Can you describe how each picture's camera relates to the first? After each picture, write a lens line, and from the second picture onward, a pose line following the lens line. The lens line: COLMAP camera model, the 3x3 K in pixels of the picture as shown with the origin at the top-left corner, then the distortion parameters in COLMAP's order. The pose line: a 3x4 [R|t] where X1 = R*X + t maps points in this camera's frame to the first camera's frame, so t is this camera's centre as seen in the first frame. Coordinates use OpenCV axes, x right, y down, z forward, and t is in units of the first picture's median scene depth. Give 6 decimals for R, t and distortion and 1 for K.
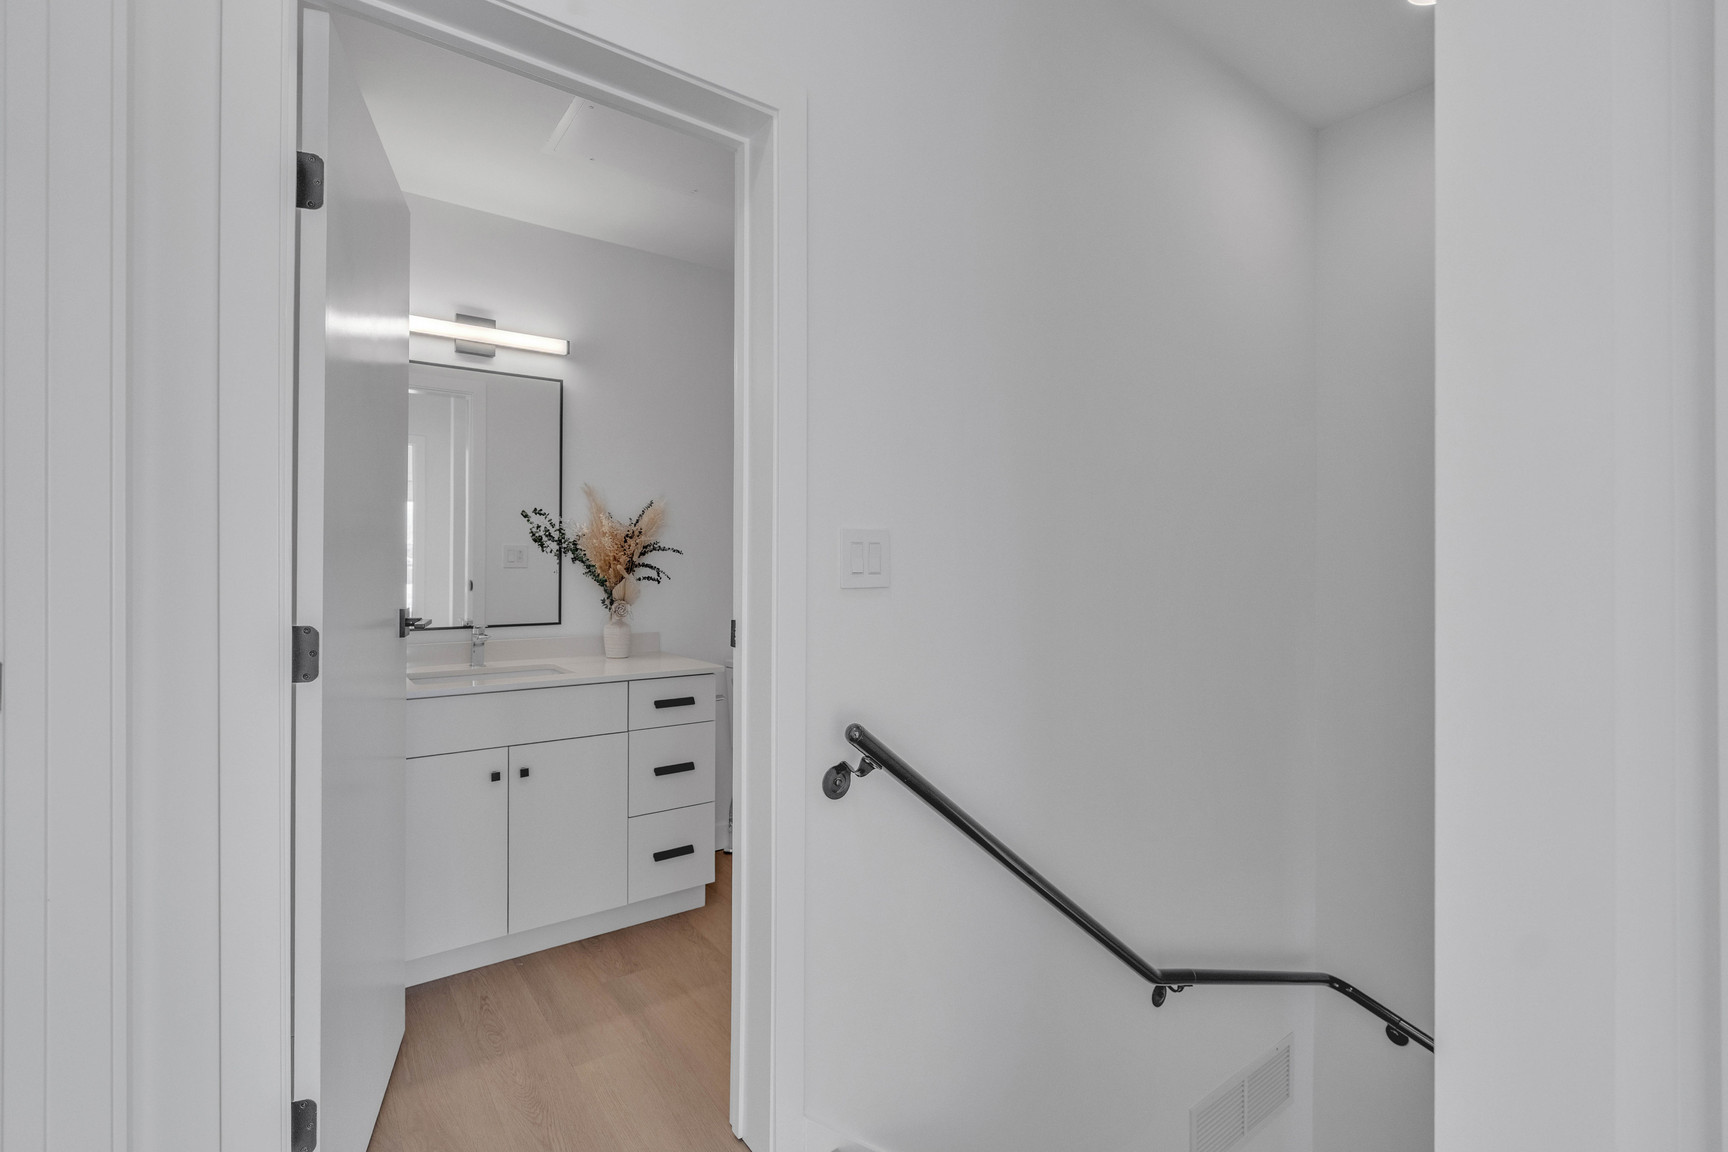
lens RADIAL K [[782.1, 0, 864.0], [0, 782.1, 576.0], [0, 0, 1]] dist [-0.001647, -0.000322]
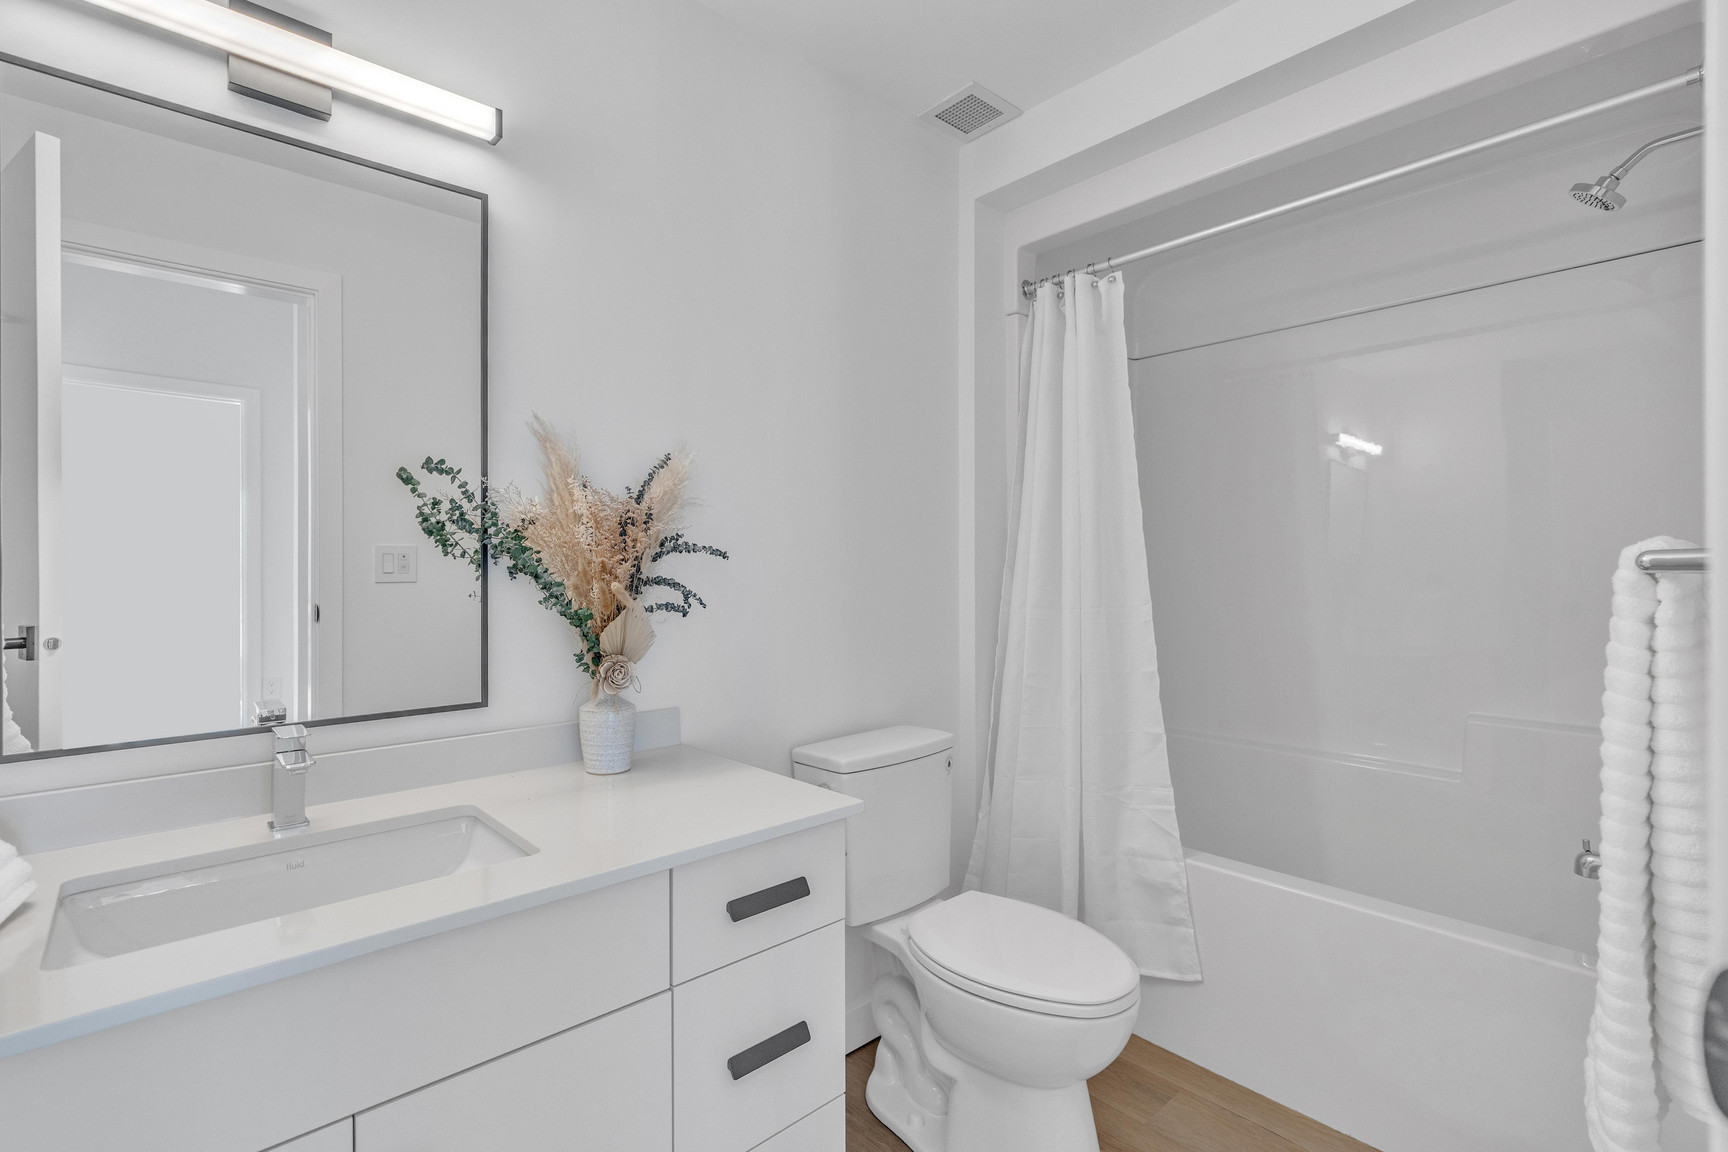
lens RADIAL K [[782.1, 0, 864.0], [0, 782.1, 576.0], [0, 0, 1]] dist [-0.001647, -0.000322]
pose [[0.994327, -0.007637, 0.106094, -0.209684], [0.008200, 0.999955, -0.004867, -0.013760], [-0.106052, 0.005709, 0.994344, 0.503395]]
